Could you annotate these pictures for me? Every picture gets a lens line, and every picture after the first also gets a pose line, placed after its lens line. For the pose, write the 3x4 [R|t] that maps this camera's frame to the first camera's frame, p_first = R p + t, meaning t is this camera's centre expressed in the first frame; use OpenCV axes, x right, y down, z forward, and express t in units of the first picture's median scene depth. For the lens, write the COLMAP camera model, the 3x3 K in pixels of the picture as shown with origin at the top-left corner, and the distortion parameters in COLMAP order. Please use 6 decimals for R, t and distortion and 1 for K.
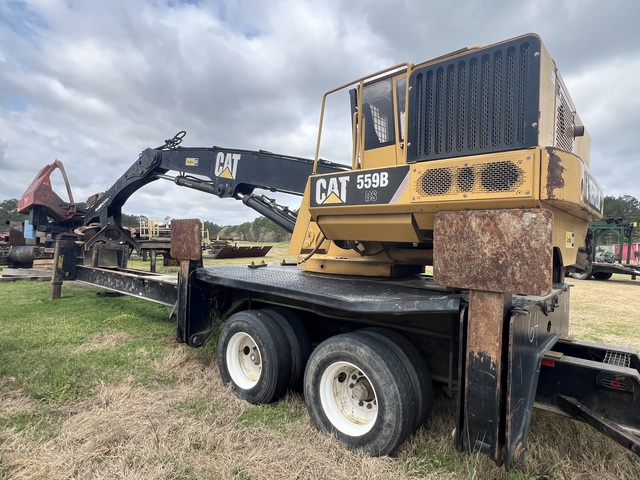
lens RADIAL K [[378.2, 0, 320.0], [0, 378.2, 240.0], [0, 0, 1]] dist [0.003592, -0.001519]
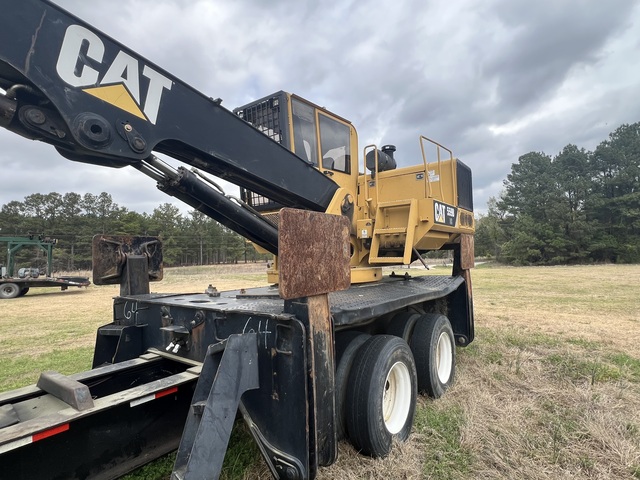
lens RADIAL K [[336.5, 0, 320.0], [0, 336.5, 240.0], [0, 0, 1]] dist [-0.003268, 0.000097]
pose [[-0.077073, 0.025272, 0.996705, -0.414584], [0.025094, 0.999411, -0.023400, -0.005058], [-0.996710, 0.023208, -0.077662, 0.542633]]
